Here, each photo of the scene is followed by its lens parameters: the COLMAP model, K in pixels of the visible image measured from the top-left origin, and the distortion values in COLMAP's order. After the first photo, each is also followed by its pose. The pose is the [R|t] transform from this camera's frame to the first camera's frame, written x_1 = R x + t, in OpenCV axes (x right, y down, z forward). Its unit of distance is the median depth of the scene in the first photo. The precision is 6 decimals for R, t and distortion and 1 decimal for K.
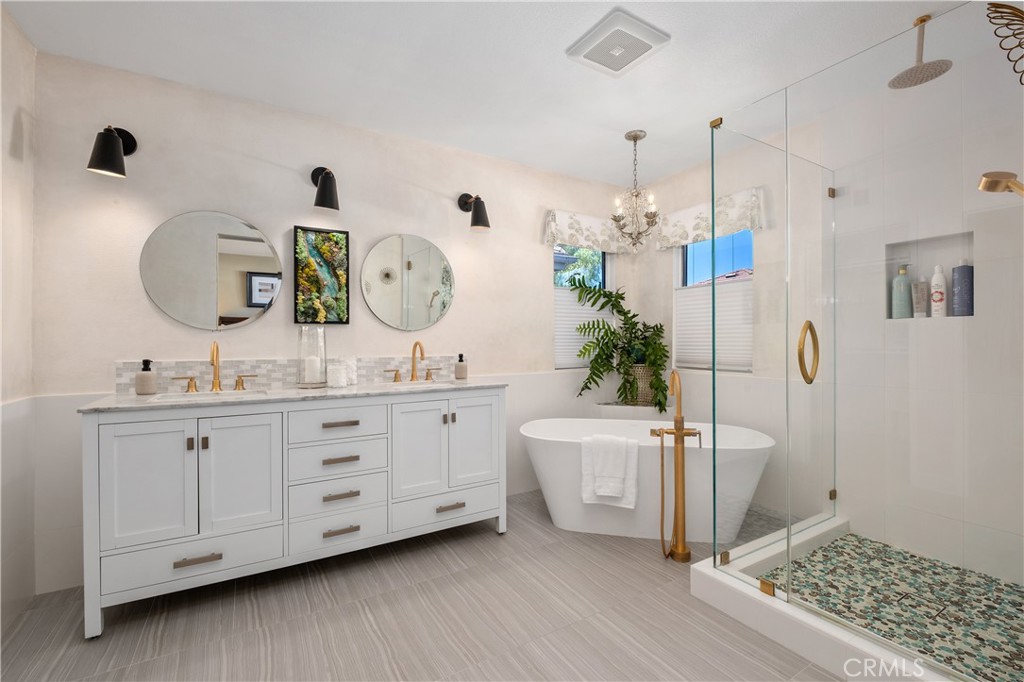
lens RADIAL K [[438.4, 0, 514.7], [0, 438.4, 340.6], [0, 0, 1]] dist [-0.000161, -0.006430]
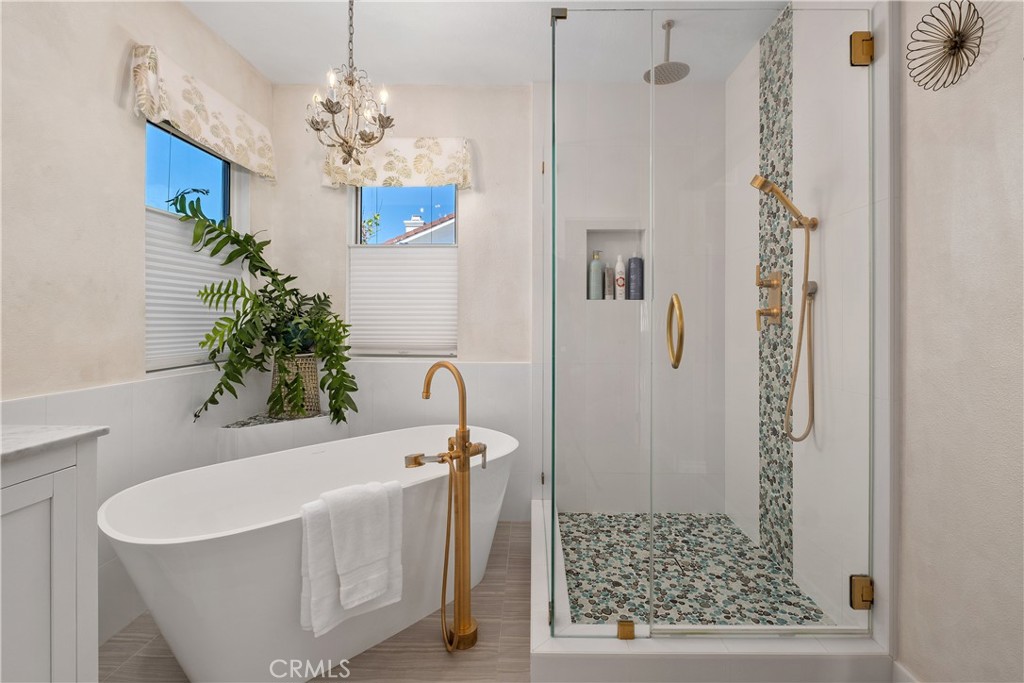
lens RADIAL K [[456.6, 0, 525.9], [0, 456.6, 320.8], [0, 0, 1]] dist [-0.000744, -0.001024]
pose [[0.532384, 0.007639, 0.846468, -0.130421], [-0.007589, 0.999962, -0.004250, 0.006128], [-0.846469, -0.004161, 0.532422, 0.424171]]
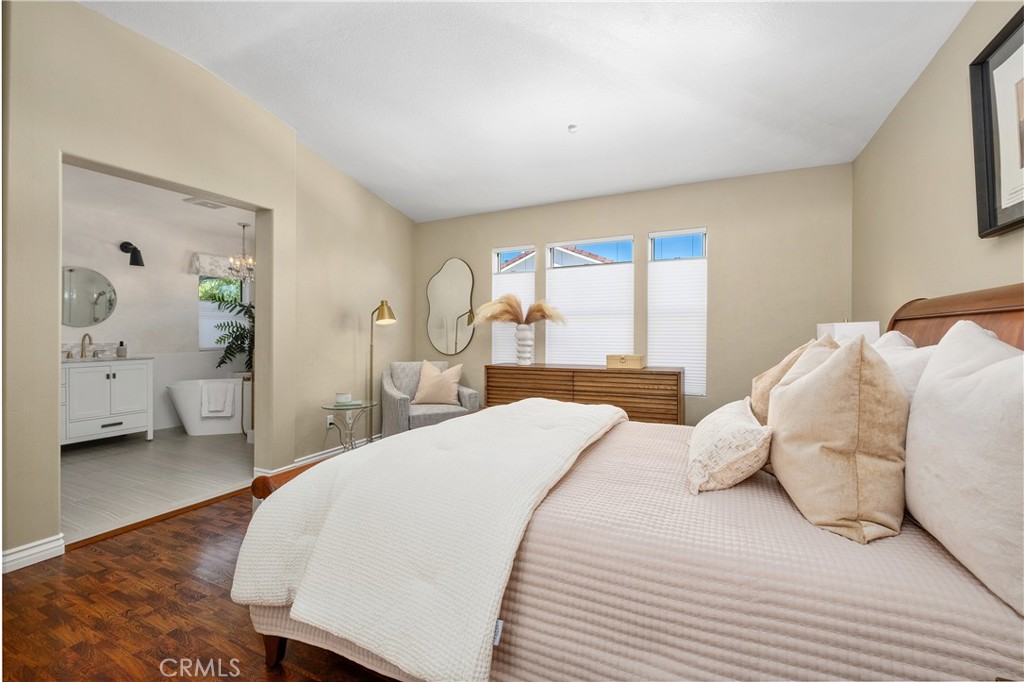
lens RADIAL K [[439.8, 0, 509.4], [0, 439.8, 332.1], [0, 0, 1]] dist [-0.007470, -0.000361]
pose [[0.839538, 0.003506, 0.543289, 0.200714], [-0.000601, 0.999985, -0.005524, 0.003698], [-0.543300, 0.004311, 0.839527, -1.126000]]
